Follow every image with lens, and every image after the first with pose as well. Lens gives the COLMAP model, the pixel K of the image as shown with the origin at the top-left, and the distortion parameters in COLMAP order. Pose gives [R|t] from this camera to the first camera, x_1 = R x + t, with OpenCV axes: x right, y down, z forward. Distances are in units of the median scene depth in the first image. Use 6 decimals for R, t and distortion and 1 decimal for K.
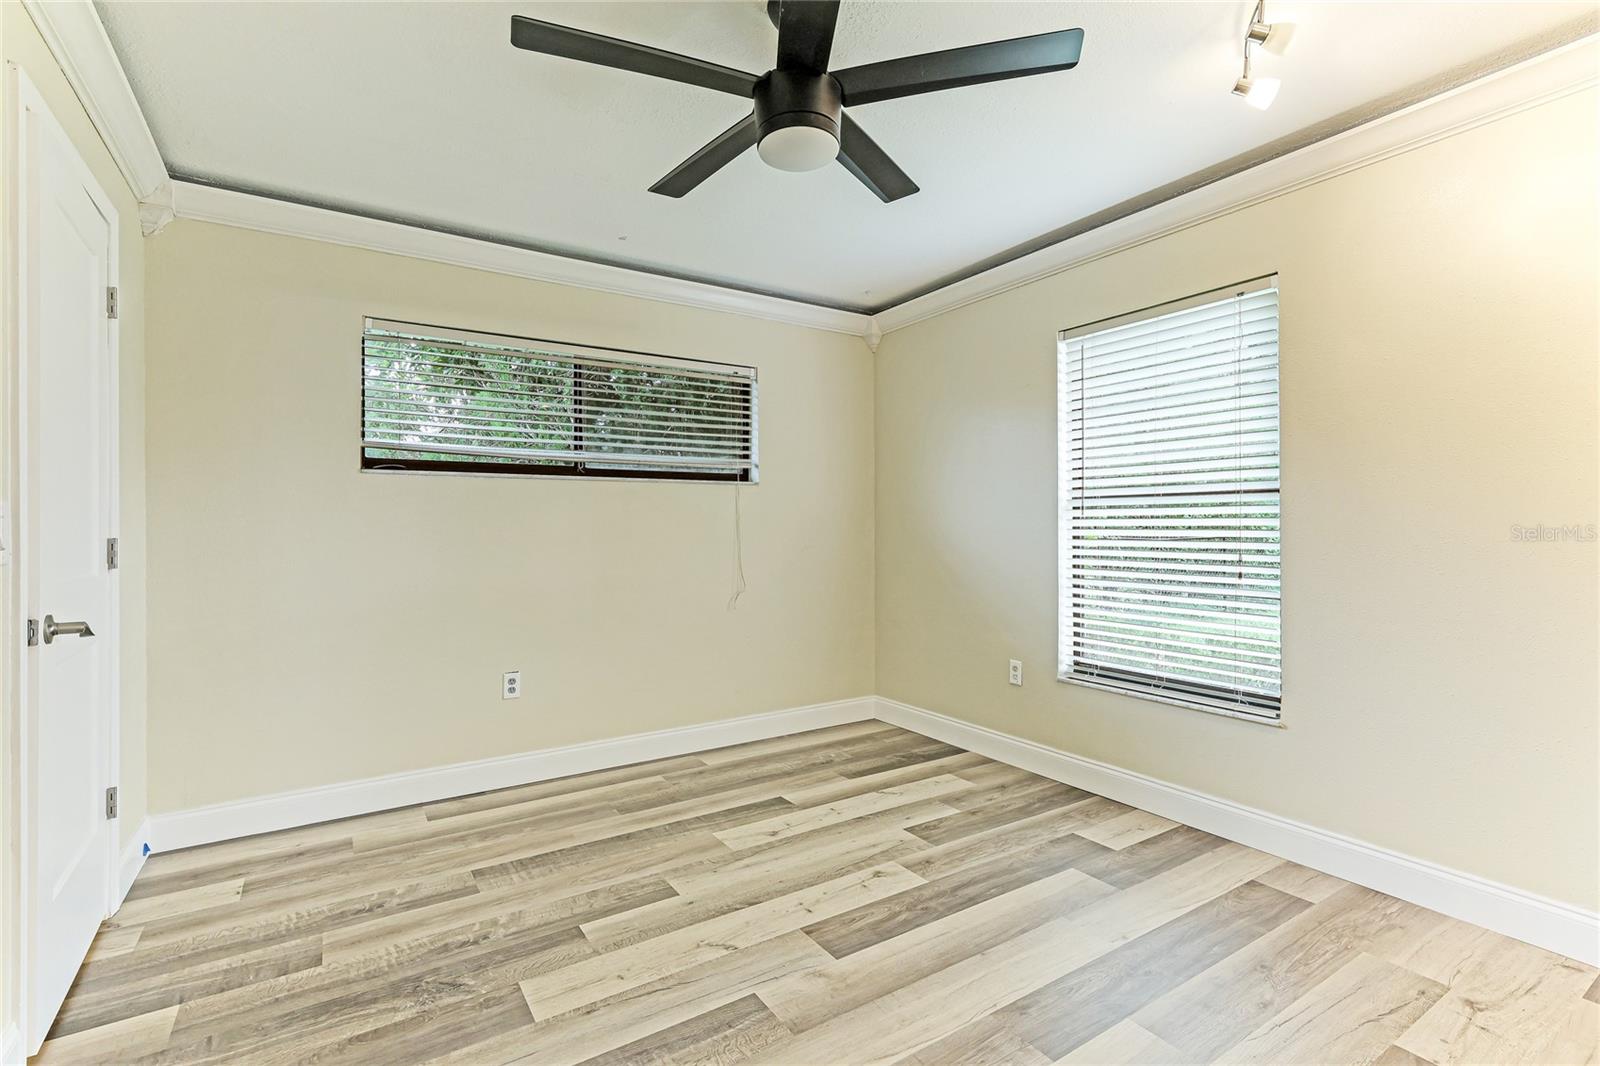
lens RADIAL K [[725.0, 0, 796.1], [0, 725.0, 526.8], [0, 0, 1]] dist [0.001100, 0.000020]
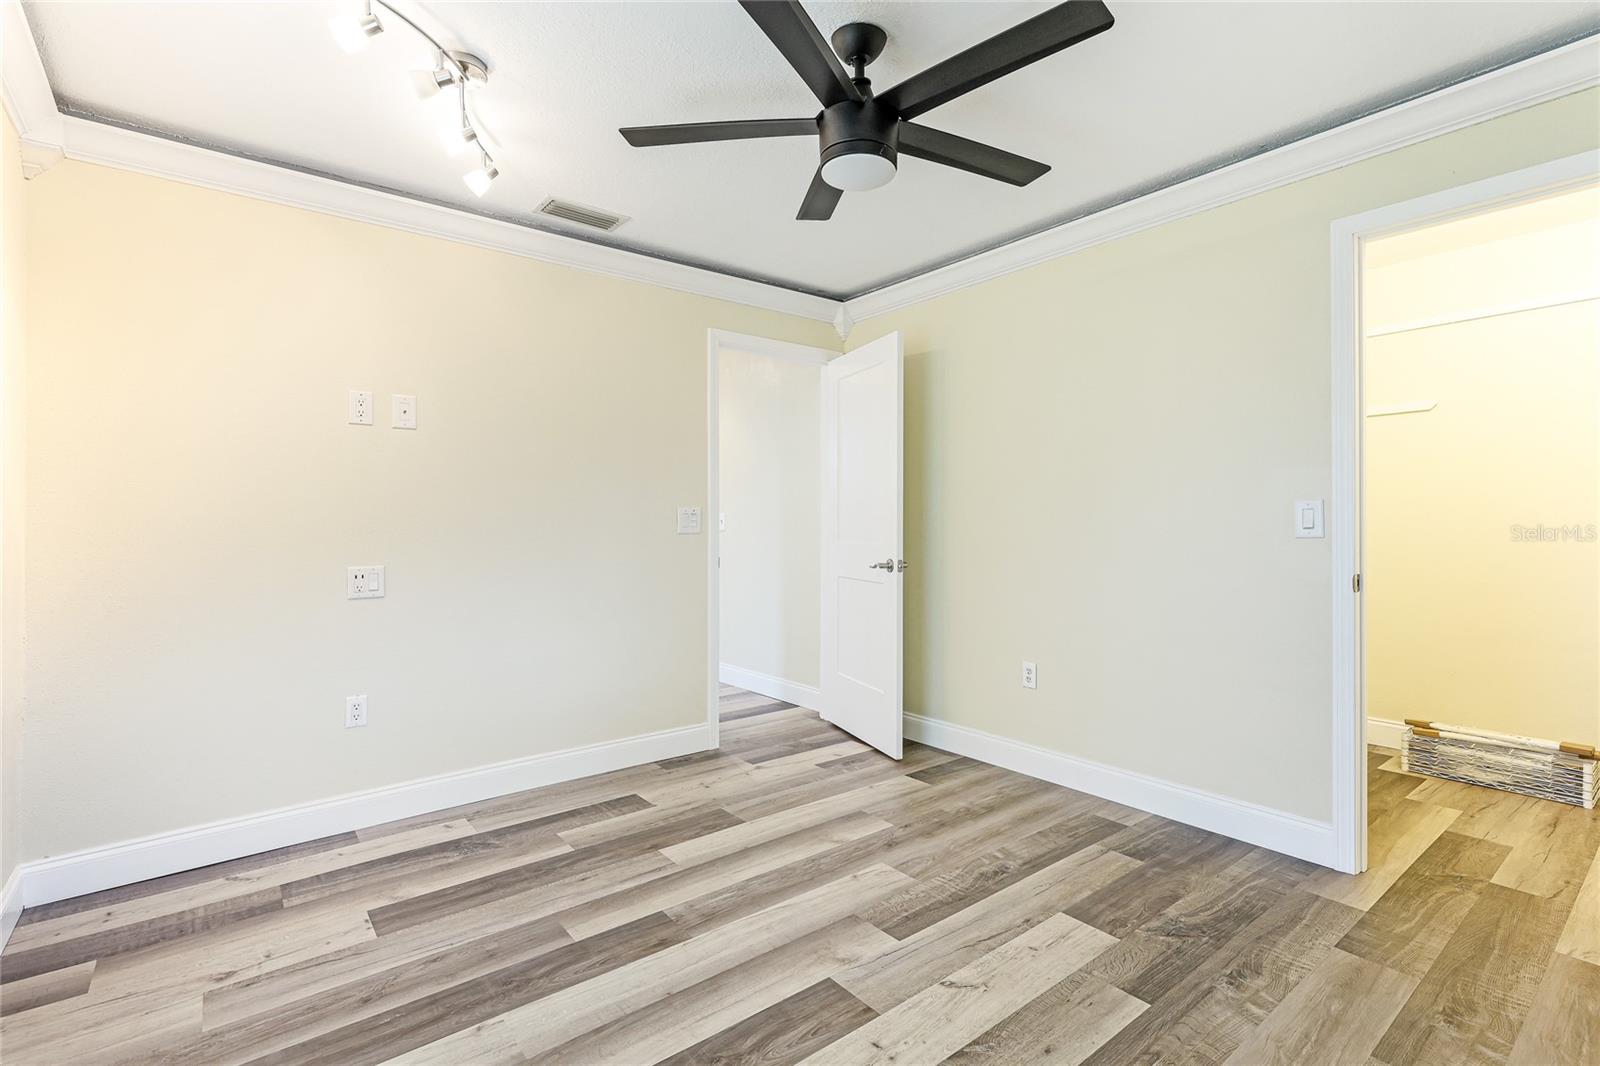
lens RADIAL K [[725.0, 0, 796.1], [0, 725.0, 526.8], [0, 0, 1]] dist [0.001100, 0.000020]
pose [[-0.995728, 0.007597, -0.092027, 0.183820], [0.007933, 0.999963, -0.003289, 0.015604], [0.091998, -0.004005, -0.995751, 1.962810]]
